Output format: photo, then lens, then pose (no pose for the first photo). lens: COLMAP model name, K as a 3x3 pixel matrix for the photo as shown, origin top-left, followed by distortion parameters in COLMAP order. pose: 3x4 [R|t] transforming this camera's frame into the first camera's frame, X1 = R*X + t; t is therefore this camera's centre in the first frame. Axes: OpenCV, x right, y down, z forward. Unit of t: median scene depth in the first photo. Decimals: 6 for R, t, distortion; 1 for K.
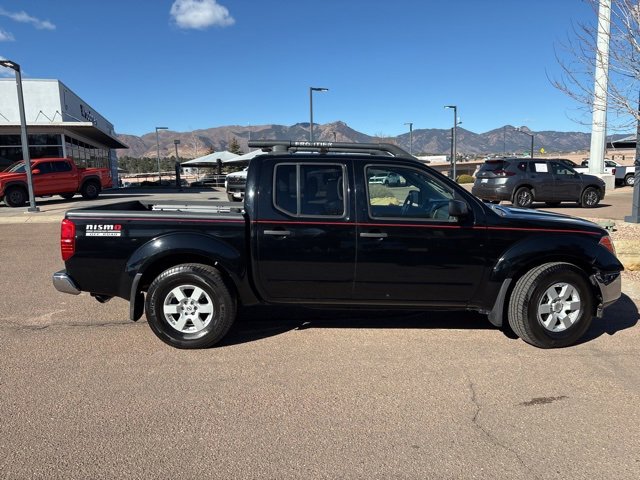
lens RADIAL K [[480.7, 0, 316.5], [0, 480.7, 242.5], [0, 0, 1]] dist [0.052307, -0.053098]
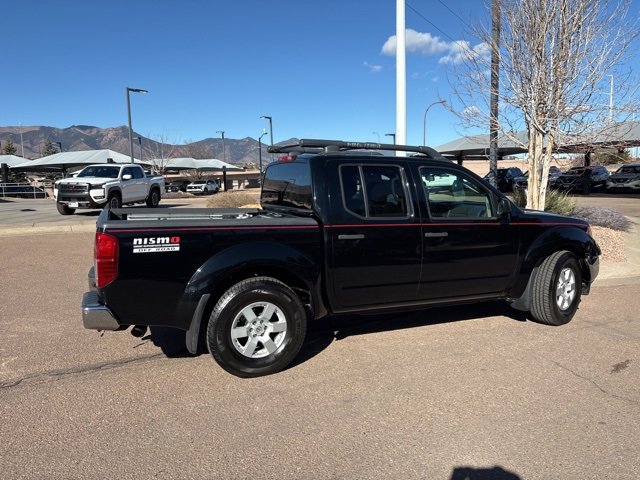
lens RADIAL K [[480.7, 0, 316.5], [0, 480.7, 242.5], [0, 0, 1]] dist [0.052307, -0.053098]
pose [[0.913144, -0.051868, 0.404324, -0.513426], [0.059019, 0.998243, -0.005234, -0.008470], [-0.403342, 0.028642, 0.914601, 0.162216]]
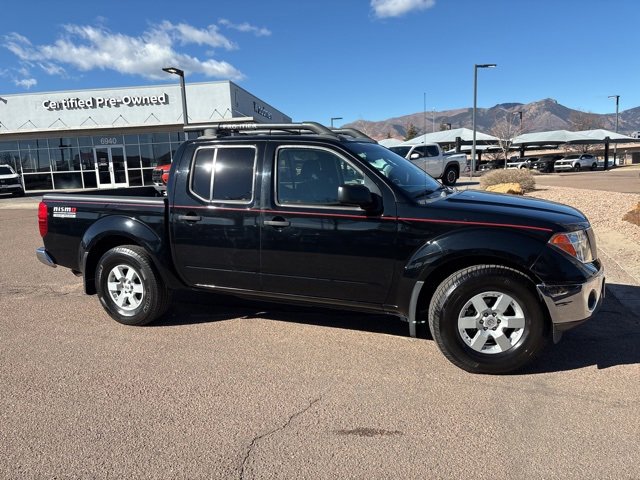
lens RADIAL K [[480.7, 0, 316.5], [0, 480.7, 242.5], [0, 0, 1]] dist [0.052307, -0.053098]
pose [[0.924379, 0.043425, -0.378996, 0.523583], [-0.033846, 0.998918, 0.031903, -0.010076], [0.379971, -0.016663, 0.924848, 0.175766]]
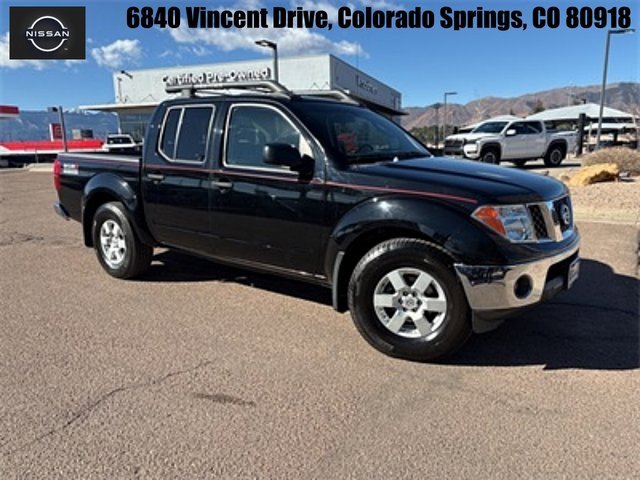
lens RADIAL K [[485.4, 0, 320.0], [0, 485.4, 240.0], [0, 0, 1]] dist [0.020485, -0.000473]
pose [[0.811202, 0.117873, -0.572763, 0.774301], [-0.085174, 0.992845, 0.083693, -0.003254], [0.578529, -0.019108, 0.815438, 0.356104]]
